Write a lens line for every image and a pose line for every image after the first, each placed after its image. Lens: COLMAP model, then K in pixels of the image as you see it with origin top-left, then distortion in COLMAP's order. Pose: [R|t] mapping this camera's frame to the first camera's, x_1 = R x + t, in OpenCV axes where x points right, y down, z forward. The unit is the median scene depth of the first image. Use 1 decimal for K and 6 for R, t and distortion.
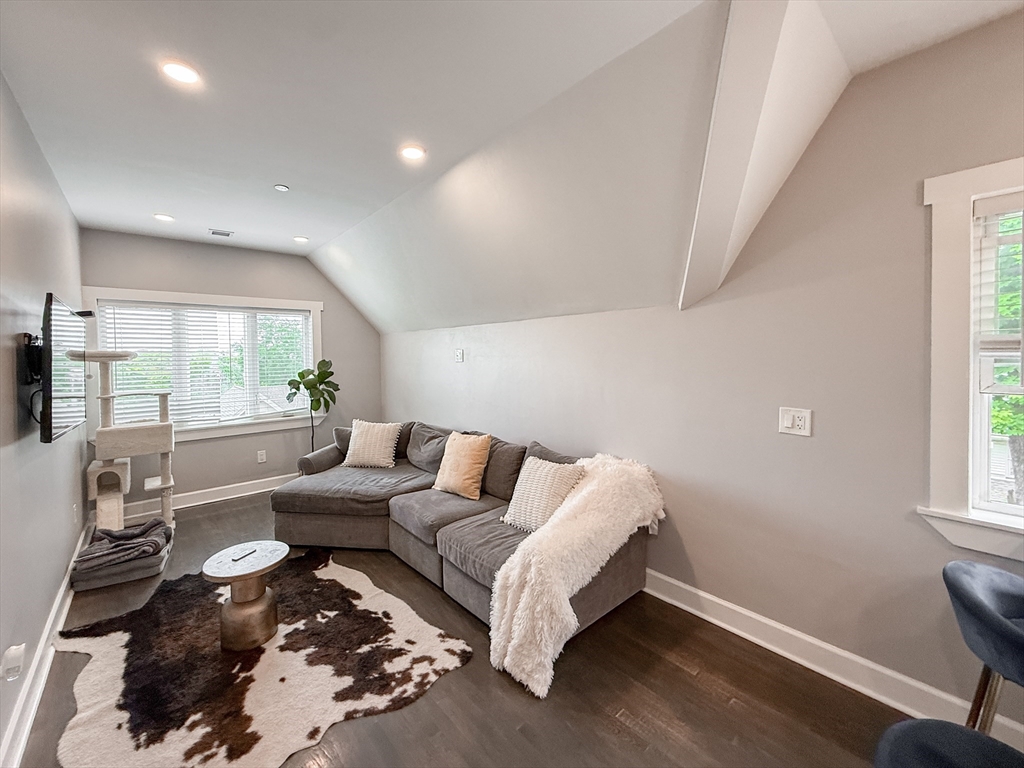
lens RADIAL K [[560.2, 0, 381.9], [0, 560.2, 374.0], [0, 0, 1]] dist [-0.001585, -0.000169]
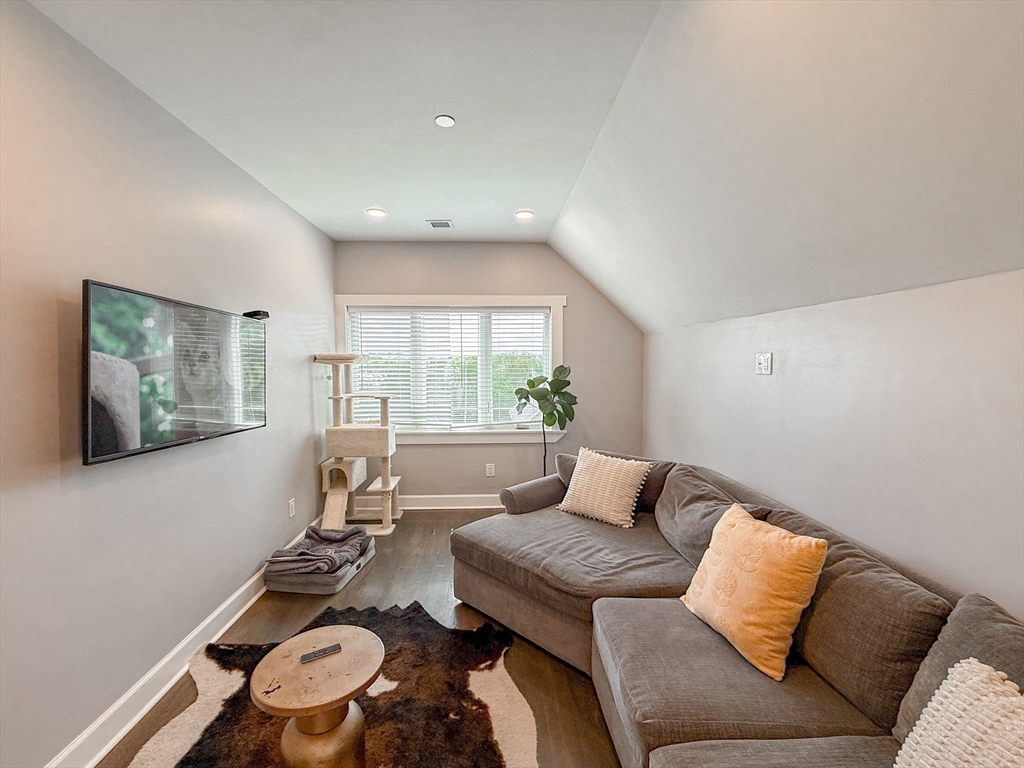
lens RADIAL K [[365.4, 0, 484.7], [0, 365.4, 381.1], [0, 0, 1]] dist [-0.000848, -0.000098]
pose [[0.835498, 0.043344, -0.547782, 0.111223], [-0.027532, 0.998934, 0.037048, -0.022145], [0.548804, -0.015872, 0.835801, 0.560259]]
